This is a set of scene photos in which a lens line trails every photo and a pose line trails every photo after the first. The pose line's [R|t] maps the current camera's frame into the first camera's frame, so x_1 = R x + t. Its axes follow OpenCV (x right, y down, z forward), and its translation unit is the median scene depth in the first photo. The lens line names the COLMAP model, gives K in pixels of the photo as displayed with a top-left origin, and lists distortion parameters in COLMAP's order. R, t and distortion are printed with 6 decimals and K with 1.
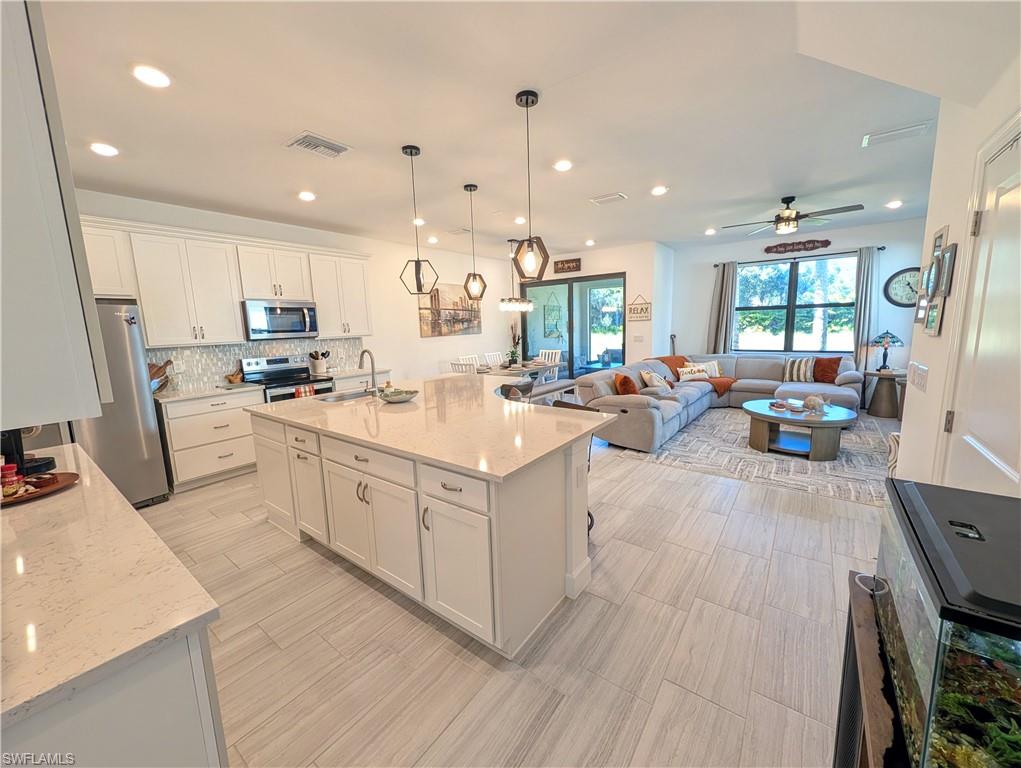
lens RADIAL K [[394.9, 0, 509.6], [0, 394.9, 382.9], [0, 0, 1]] dist [0.000111, 0.000288]
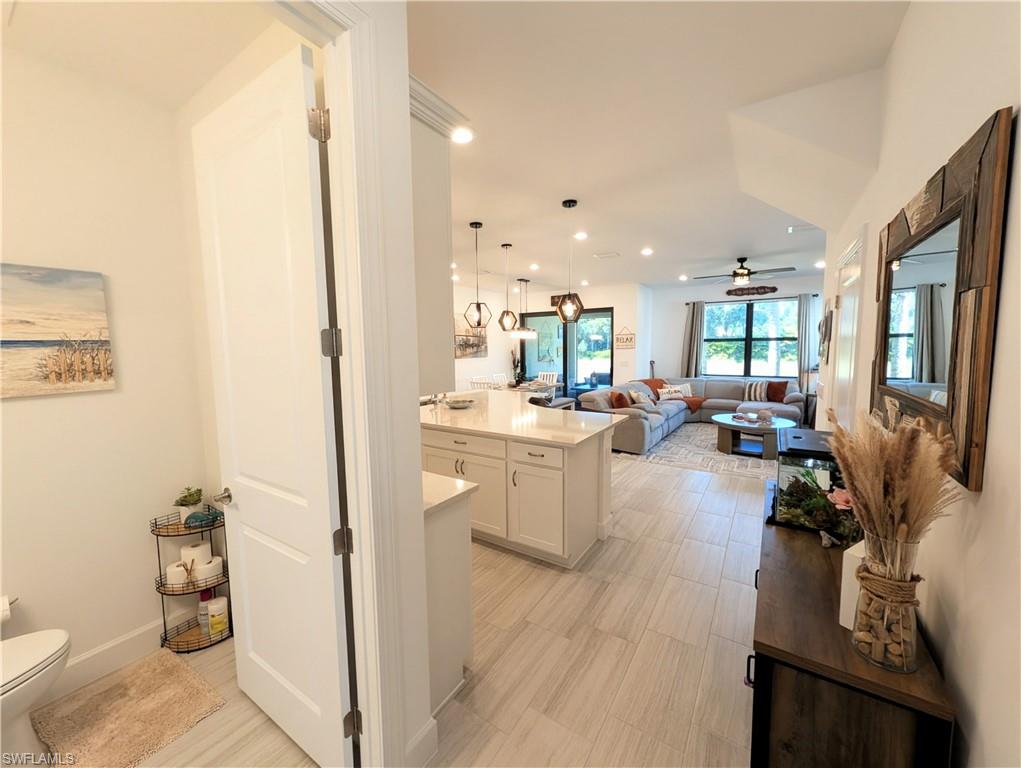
lens RADIAL K [[394.9, 0, 511.6], [0, 394.9, 382.3], [0, 0, 1]] dist [0.000111, 0.000288]
pose [[0.997697, 0.013058, 0.066555, -0.103985], [-0.009004, 0.998106, -0.060858, 0.021163], [-0.067223, 0.060119, 0.995925, -0.171826]]
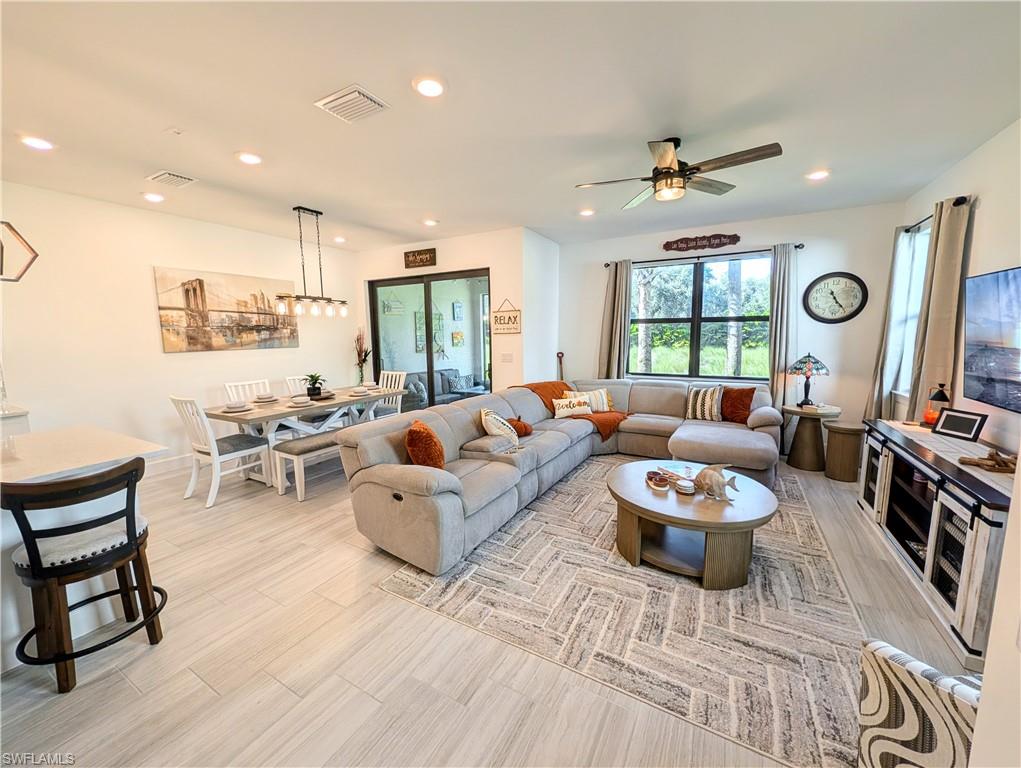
lens RADIAL K [[394.9, 0, 509.8], [0, 394.9, 383.2], [0, 0, 1]] dist [0.000111, 0.000288]
pose [[0.990581, 0.002918, 0.136895, 0.284111], [0.000633, 0.999665, -0.025891, -0.056216], [-0.136924, 0.025734, 0.990247, 0.329652]]
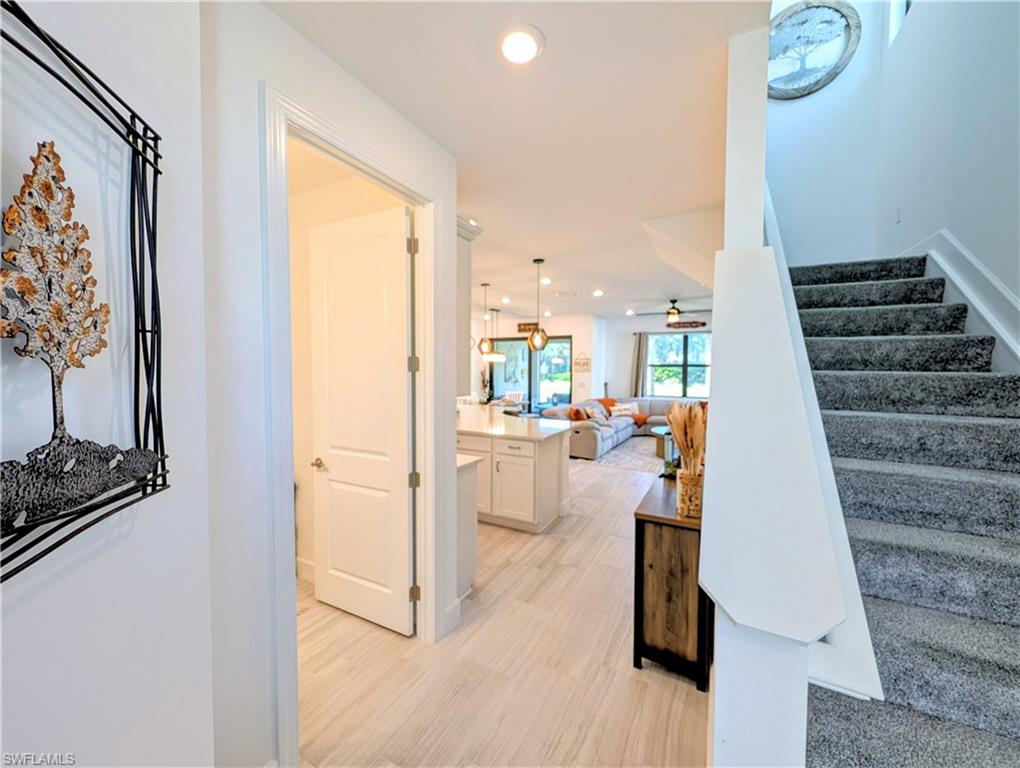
lens RADIAL K [[394.6, 0, 510.1], [0, 394.6, 384.7], [0, 0, 1]] dist [0.000111, 0.000288]
pose [[0.986956, 0.029760, 0.158213, -0.152872], [-0.012304, 0.993835, -0.110187, 0.046941], [-0.160517, 0.106803, 0.981238, -0.334510]]
